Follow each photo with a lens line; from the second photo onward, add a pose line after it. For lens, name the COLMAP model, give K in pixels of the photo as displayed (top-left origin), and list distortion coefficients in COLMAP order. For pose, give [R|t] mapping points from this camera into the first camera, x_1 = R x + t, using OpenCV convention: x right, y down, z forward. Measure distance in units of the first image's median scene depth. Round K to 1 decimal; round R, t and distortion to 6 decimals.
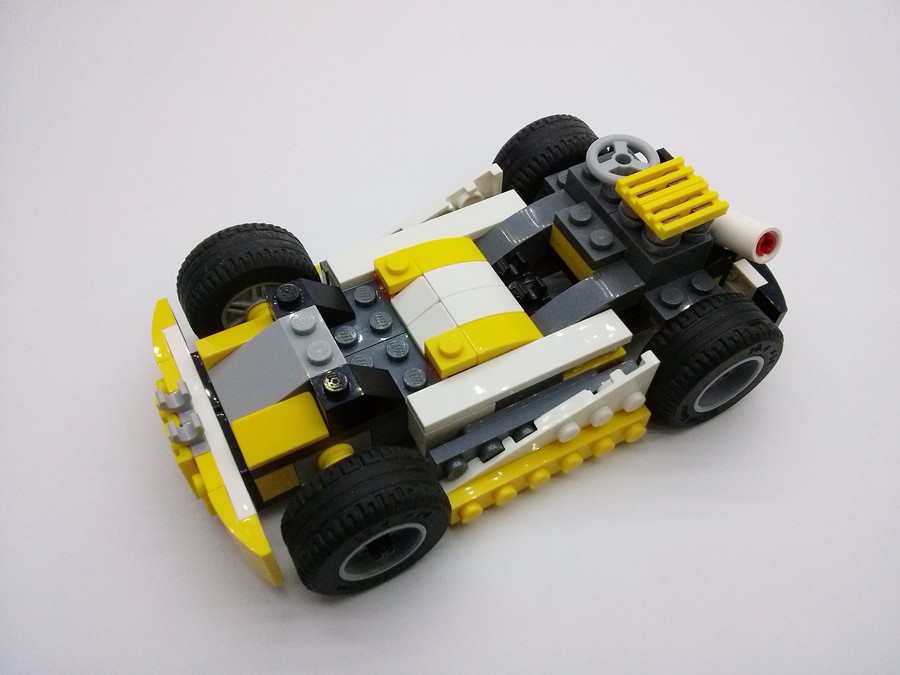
lens RADIAL K [[816.3, 0, 450.1], [0, 816.3, 349.7], [0, 0, 1]] dist [-0.051035, 0.000000]
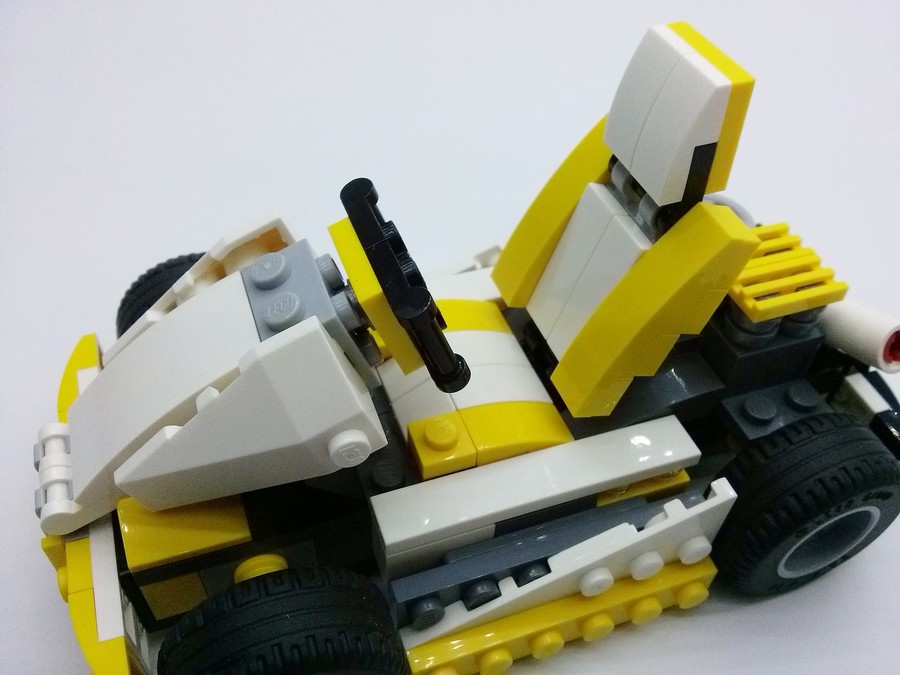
lens RADIAL K [[816.3, 0, 451.9], [0, 816.3, 328.8], [0, 0, 1]] dist [-0.051035, 0.000000]
pose [[0.989678, 0.113998, -0.086842, 0.059118], [-0.127609, 0.976791, -0.172032, 0.025140], [0.065215, 0.181338, 0.981256, 0.274809]]
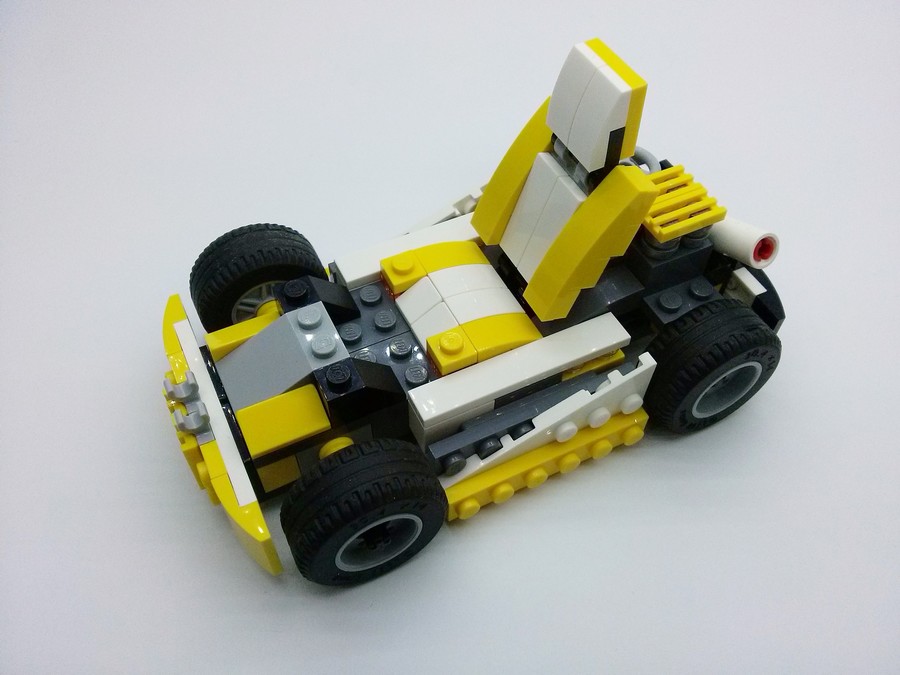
lens RADIAL K [[816.3, 0, 445.4], [0, 816.3, 335.4], [0, 0, 1]] dist [-0.051035, 0.000000]
pose [[0.999444, 0.021336, -0.025617, 0.018325], [-0.022527, 0.998633, -0.047172, 0.032857], [0.024575, 0.047723, 0.998558, -0.023206]]
